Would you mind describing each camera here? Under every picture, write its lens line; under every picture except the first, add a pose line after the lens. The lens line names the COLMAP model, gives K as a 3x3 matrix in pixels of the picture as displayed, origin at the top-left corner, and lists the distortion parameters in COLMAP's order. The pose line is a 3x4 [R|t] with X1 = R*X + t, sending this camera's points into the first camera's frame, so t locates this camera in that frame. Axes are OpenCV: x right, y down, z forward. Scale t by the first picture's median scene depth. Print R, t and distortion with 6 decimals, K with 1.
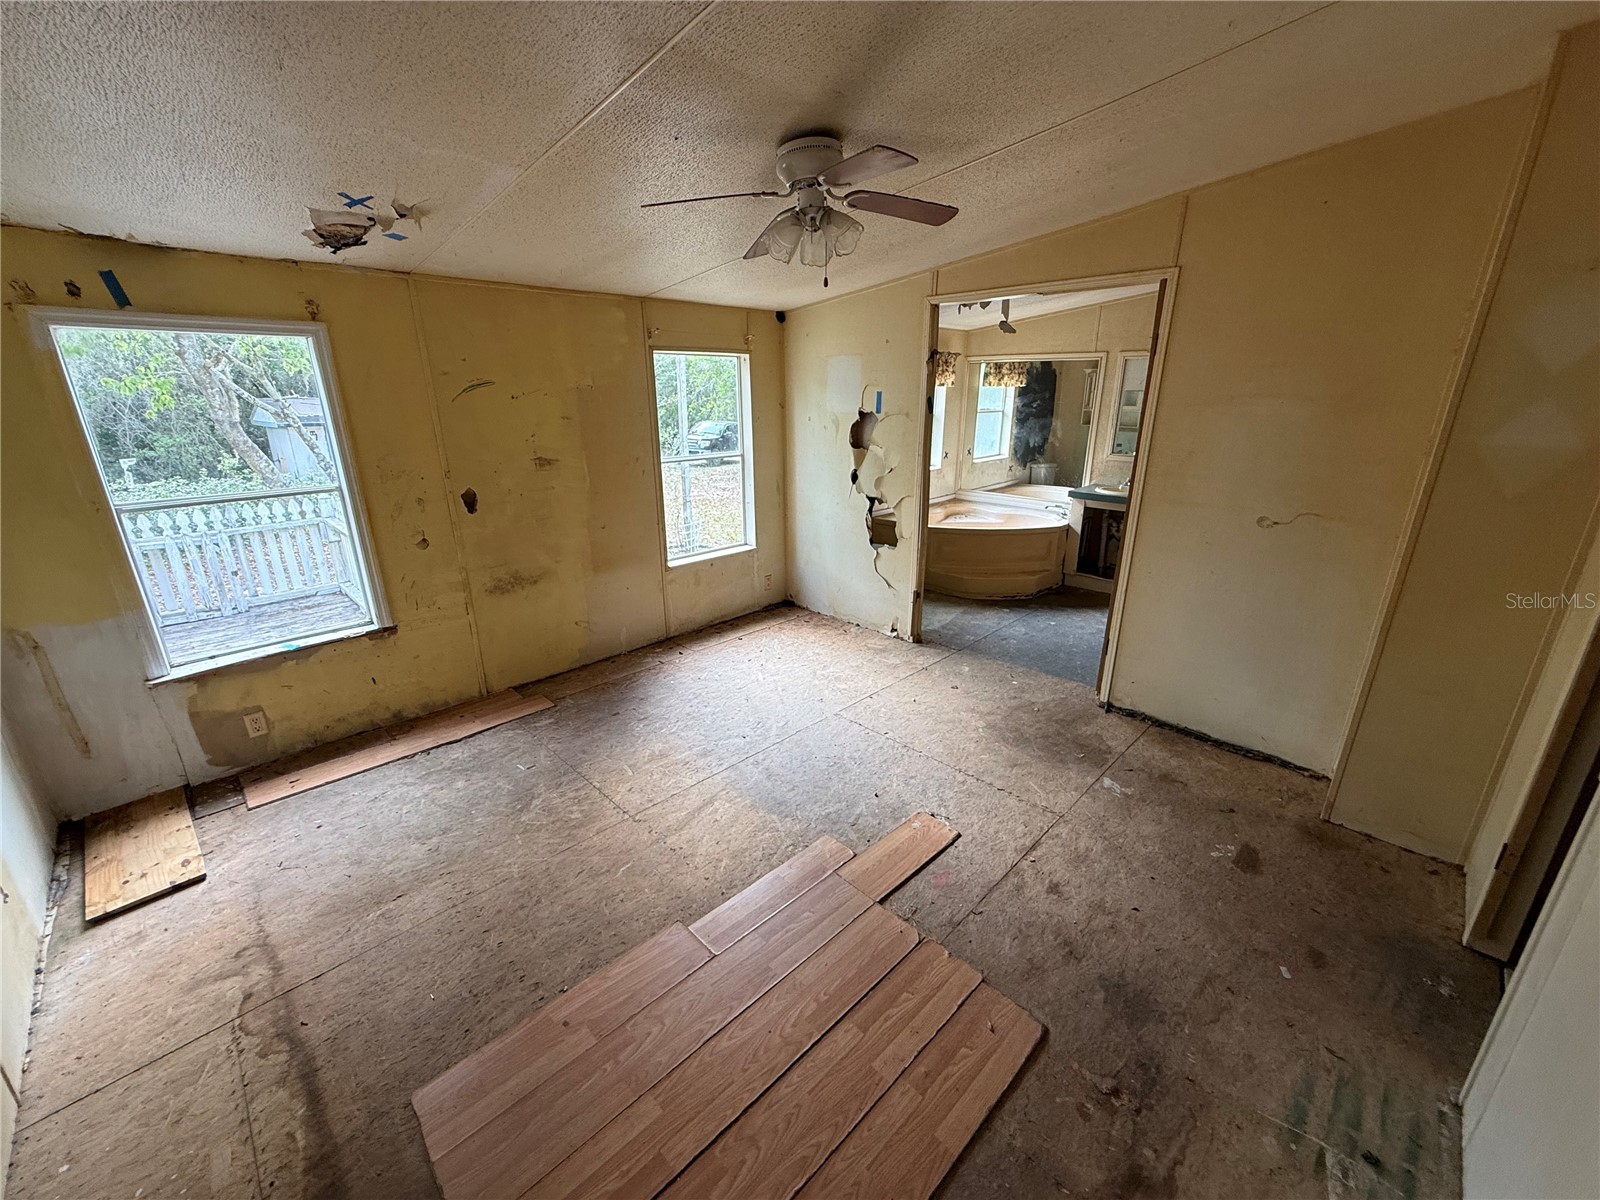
lens RADIAL K [[640.1, 0, 798.7], [0, 640.1, 598.9], [0, 0, 1]] dist [0.000334, 0.000132]
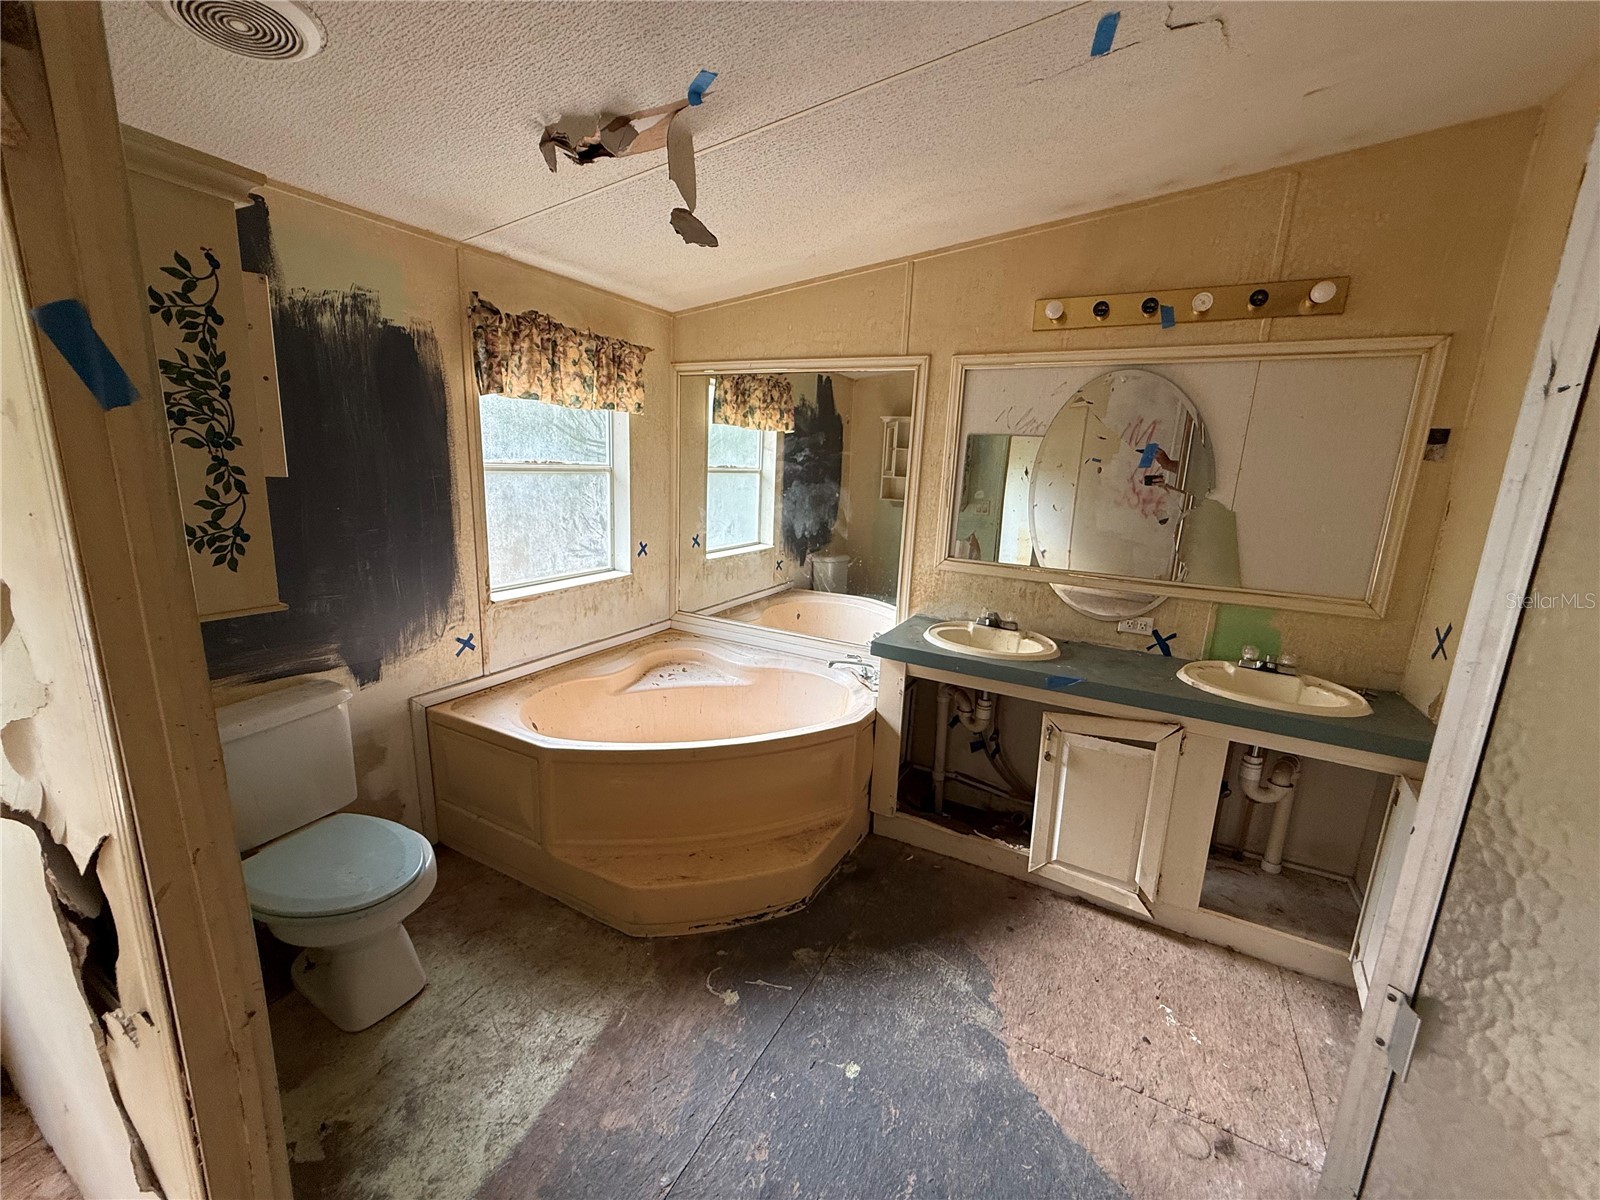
lens RADIAL K [[640.1, 0, 801.7], [0, 640.1, 597.5], [0, 0, 1]] dist [0.000334, 0.000132]
pose [[0.957462, -0.014649, 0.288188, 0.201271], [0.043895, 0.994482, -0.095283, -0.130674], [-0.285202, 0.103880, 0.952822, 0.477865]]
